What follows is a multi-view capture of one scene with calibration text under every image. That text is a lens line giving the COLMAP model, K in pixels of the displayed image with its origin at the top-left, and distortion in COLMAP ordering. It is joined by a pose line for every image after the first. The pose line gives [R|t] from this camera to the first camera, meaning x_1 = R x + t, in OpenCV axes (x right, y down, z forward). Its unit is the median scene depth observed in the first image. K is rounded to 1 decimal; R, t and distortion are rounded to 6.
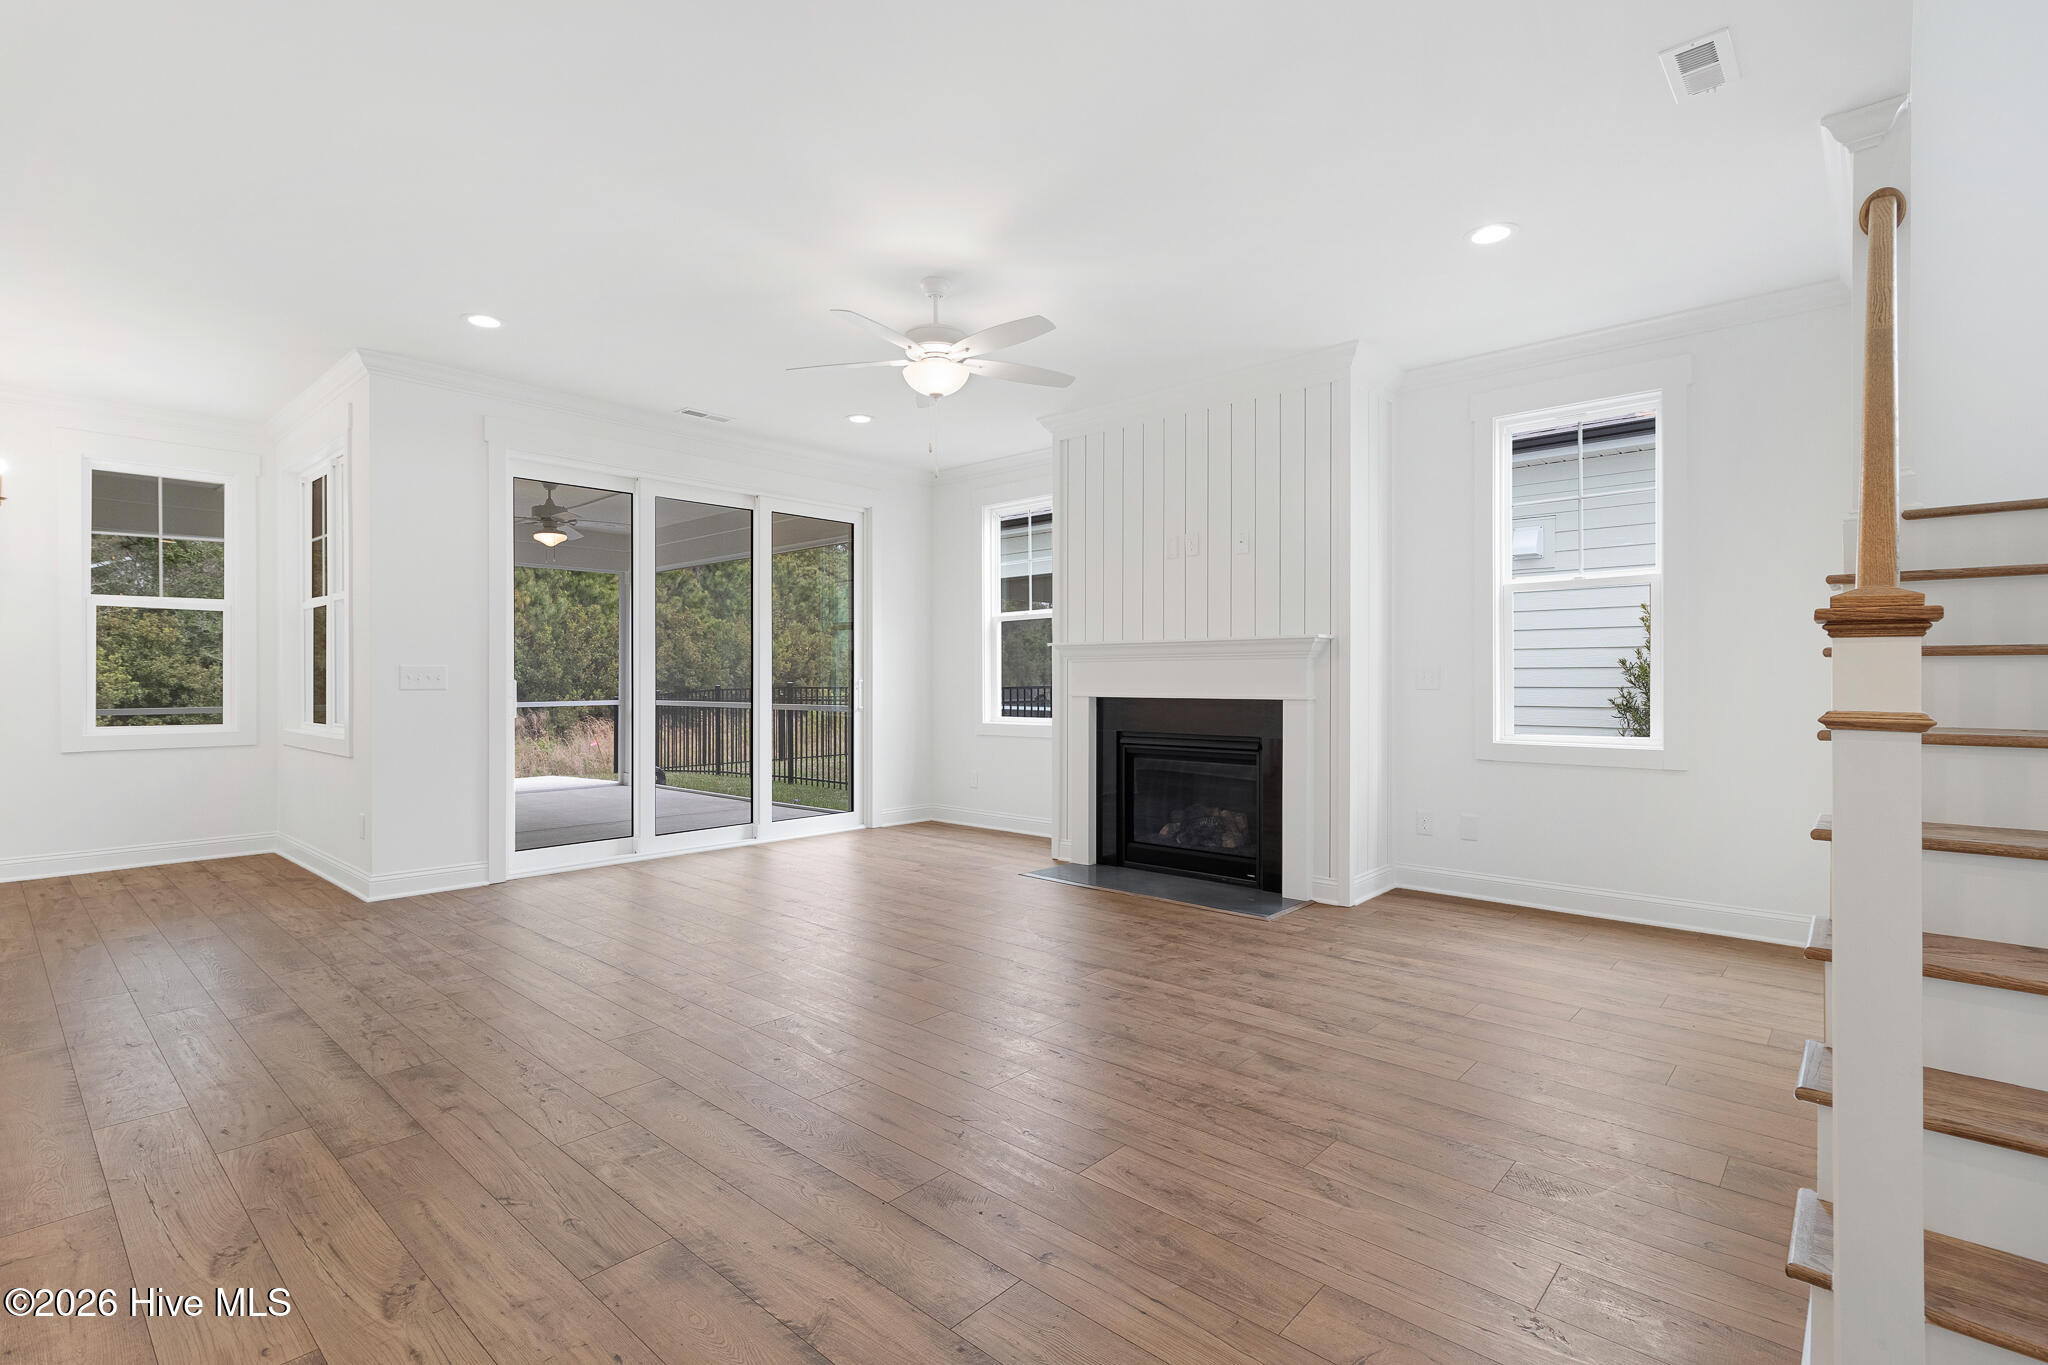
lens RADIAL K [[963.0, 0, 978.1], [0, 963.0, 683.1], [0, 0, 1]] dist [0.004440, 0.000022]
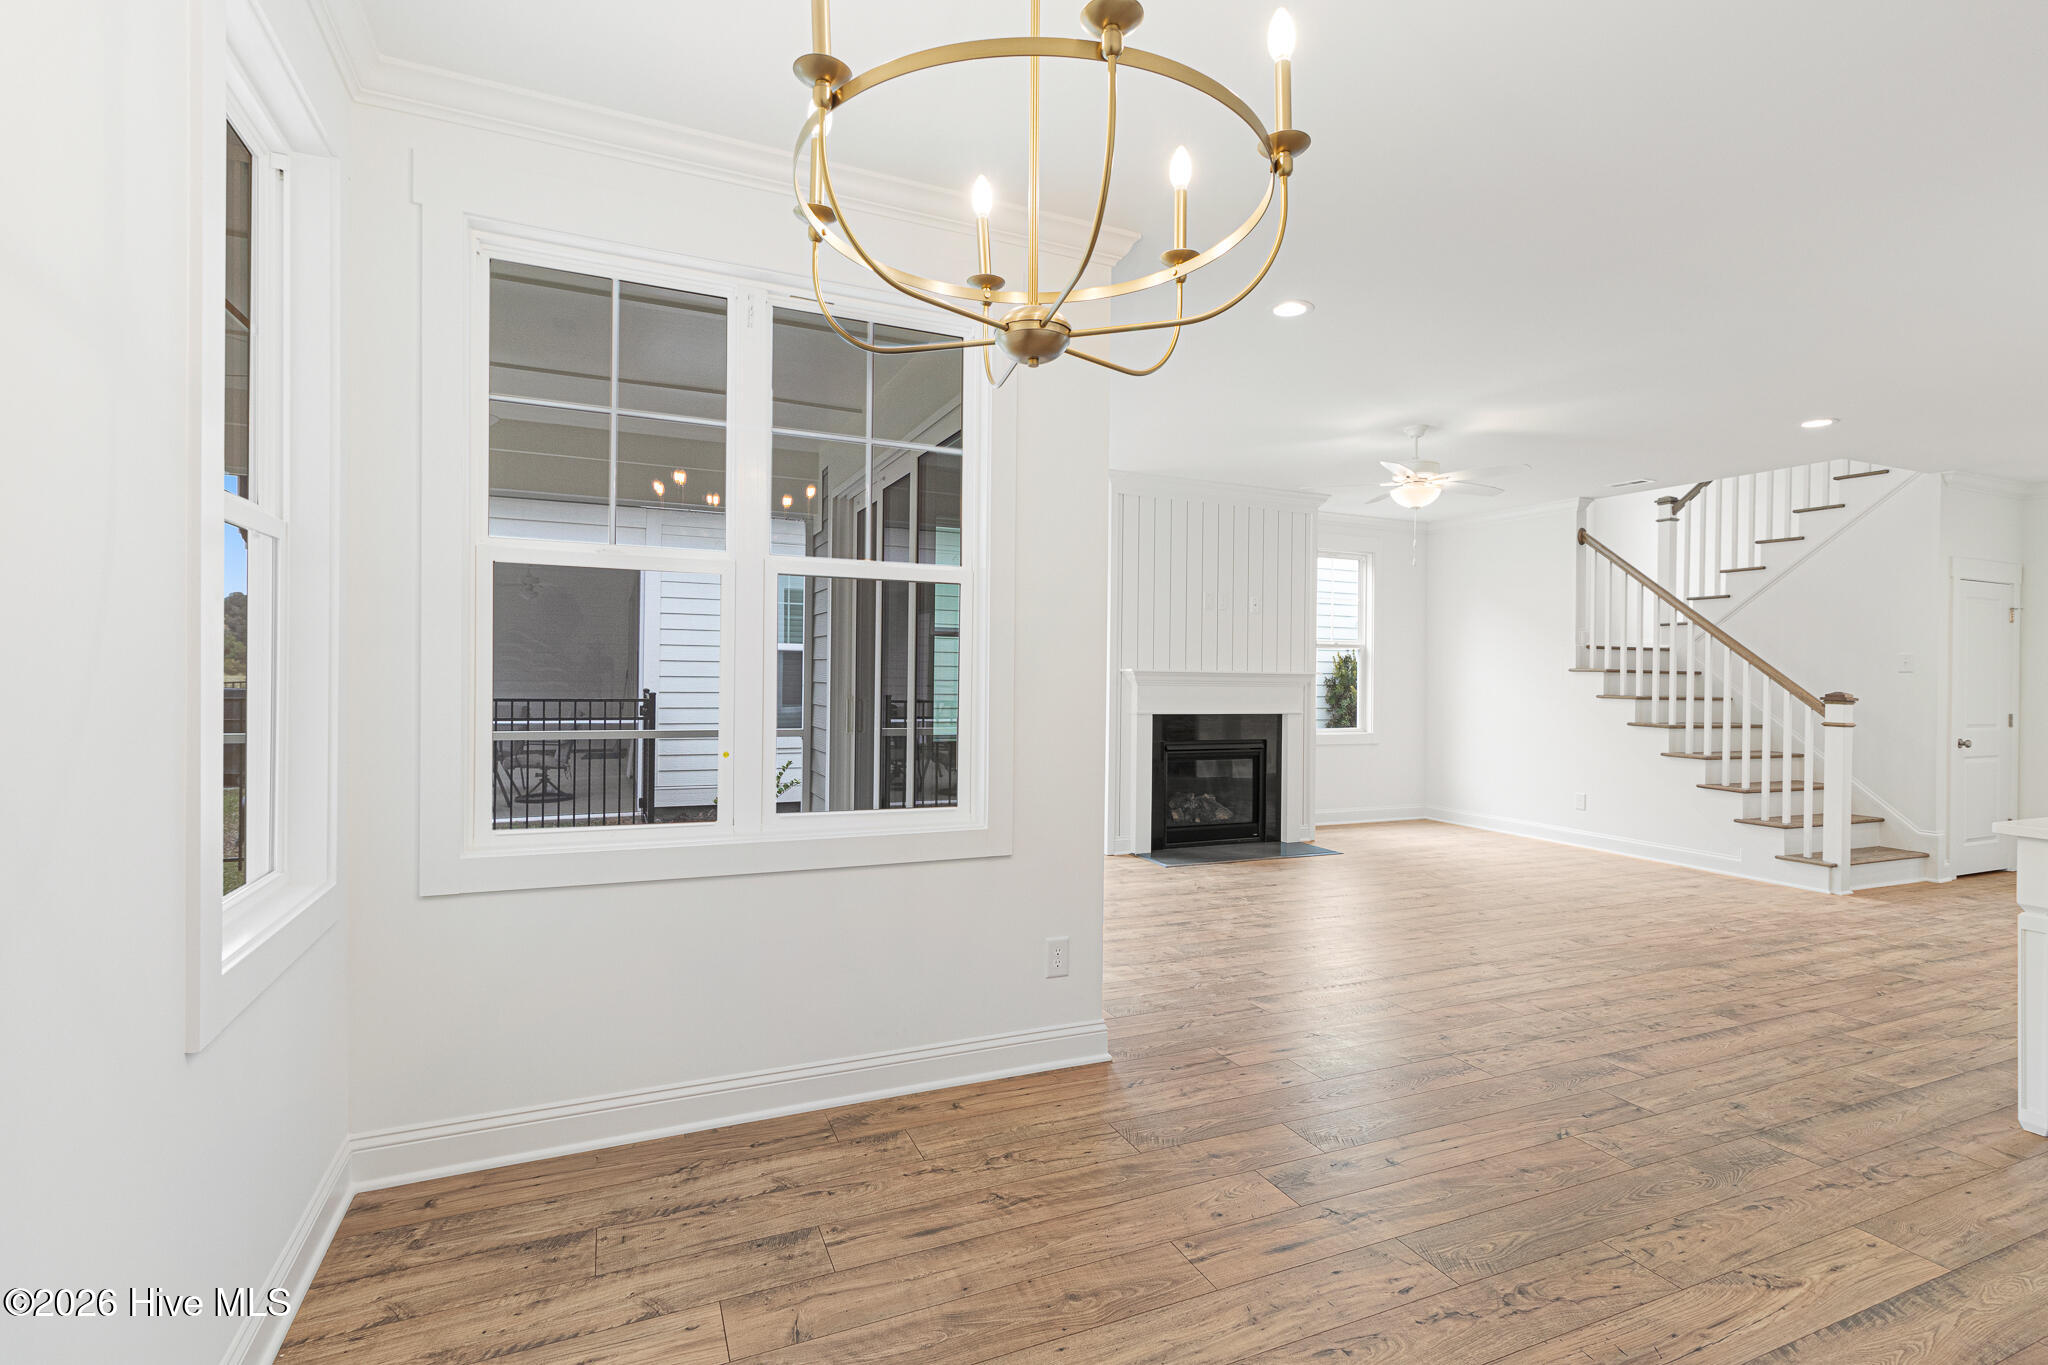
lens RADIAL K [[990.2, 0, 1033.5], [0, 990.2, 672.2], [0, 0, 1]] dist [0.004171, 0.000464]
pose [[0.370520, 0.007691, 0.928793, -1.116468], [-0.011402, 0.999928, -0.003732, -0.032972], [-0.928755, -0.009208, 0.370581, 0.689524]]
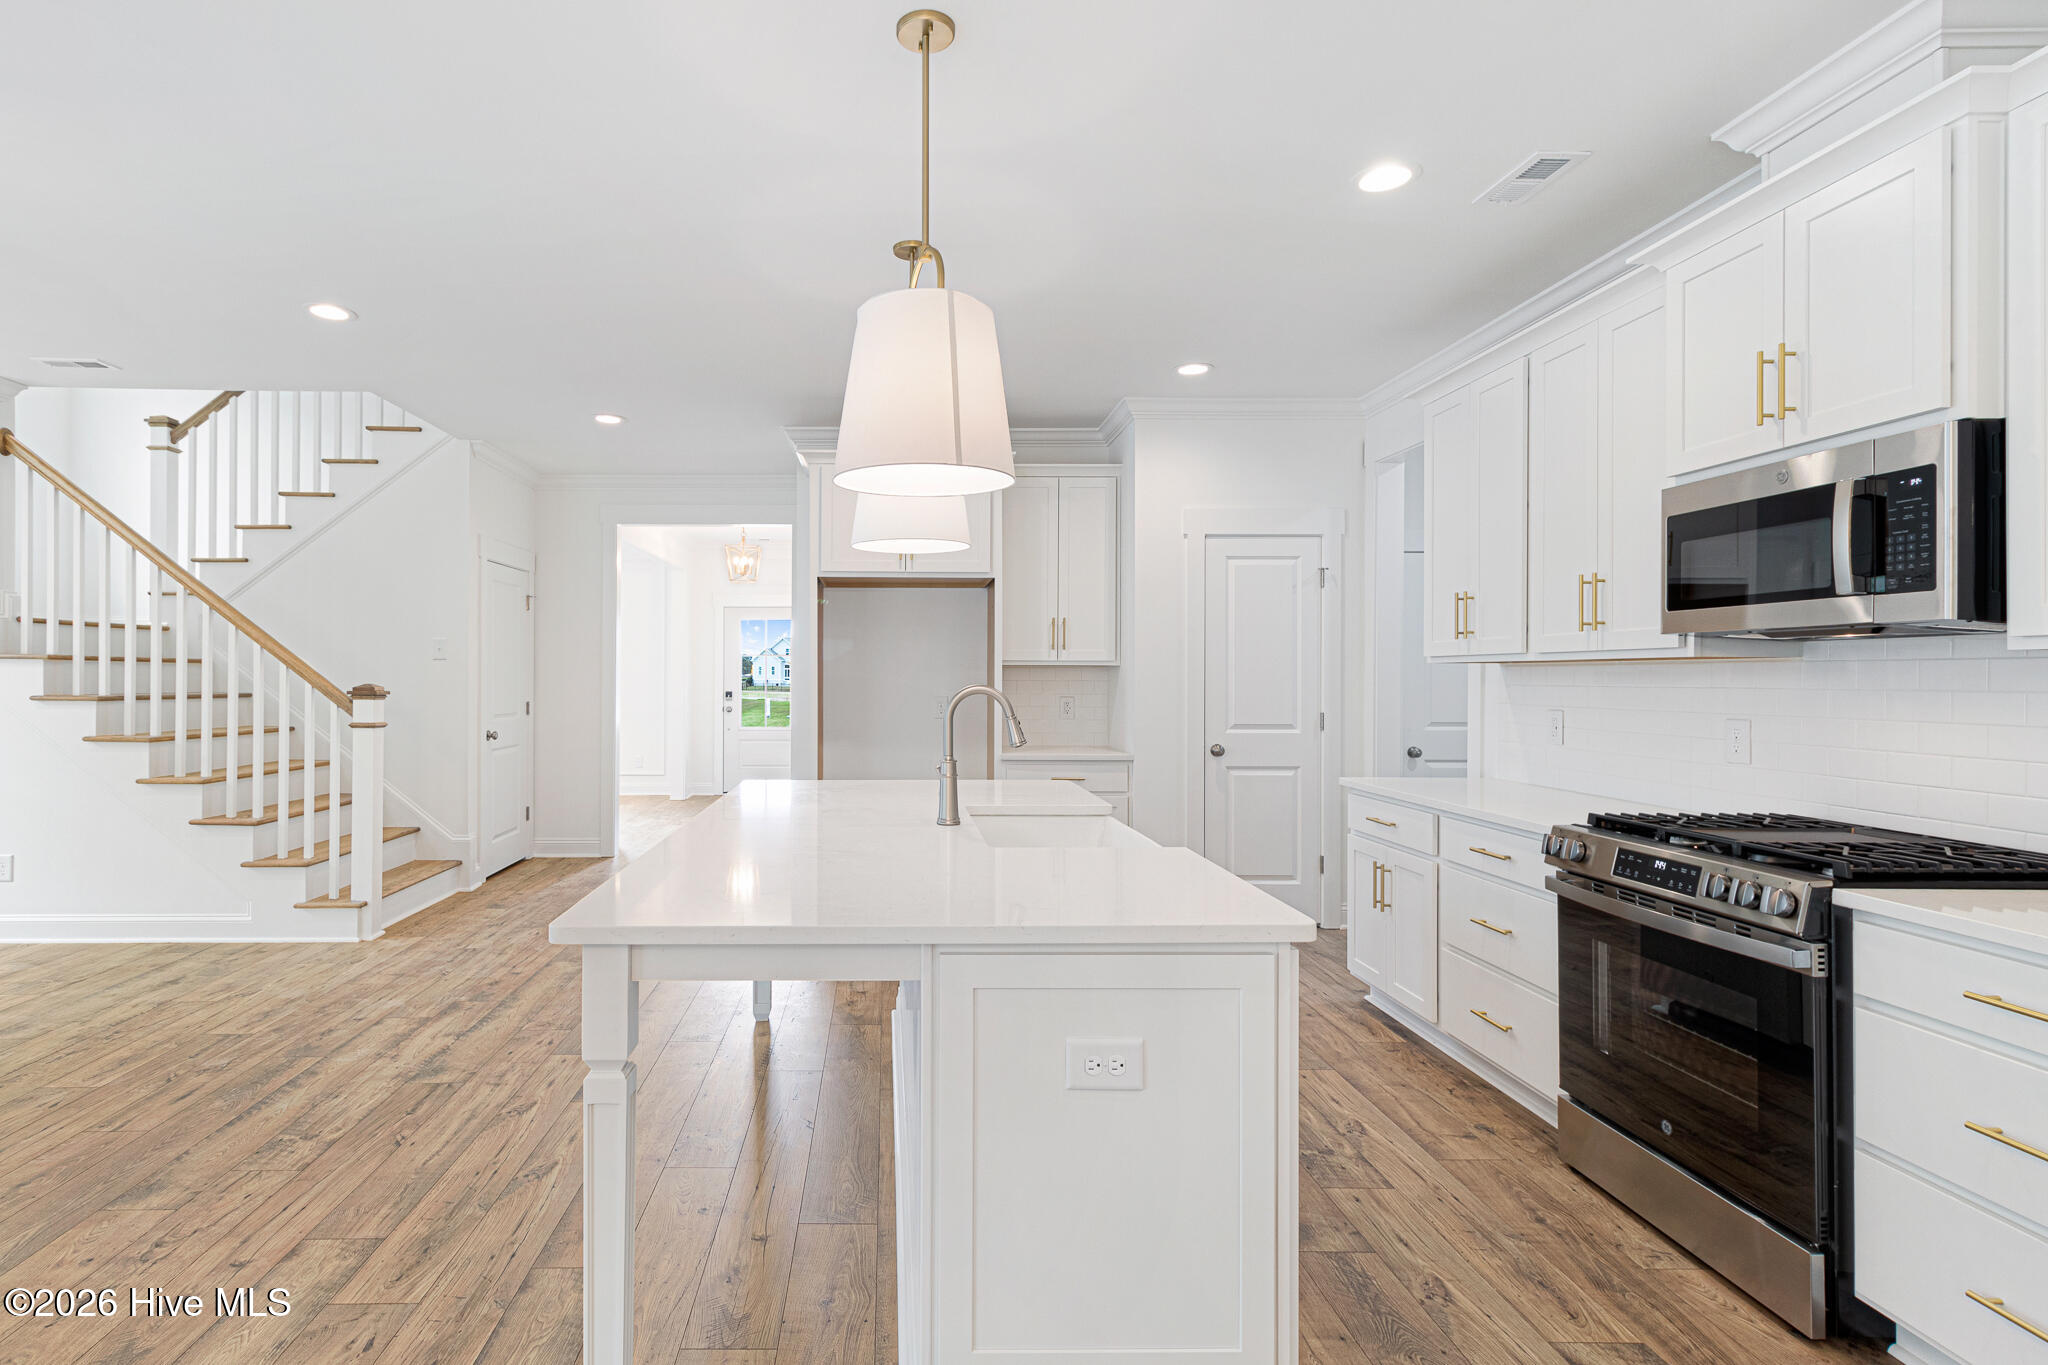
lens RADIAL K [[979.9, 0, 916.3], [0, 979.9, 670.9], [0, 0, 1]] dist [0.003681, 0.000239]
pose [[-0.707489, 0.001400, 0.706723, -0.711962], [0.000555, 0.999999, -0.001425, -0.035343], [-0.706724, -0.000616, -0.707489, 0.536725]]
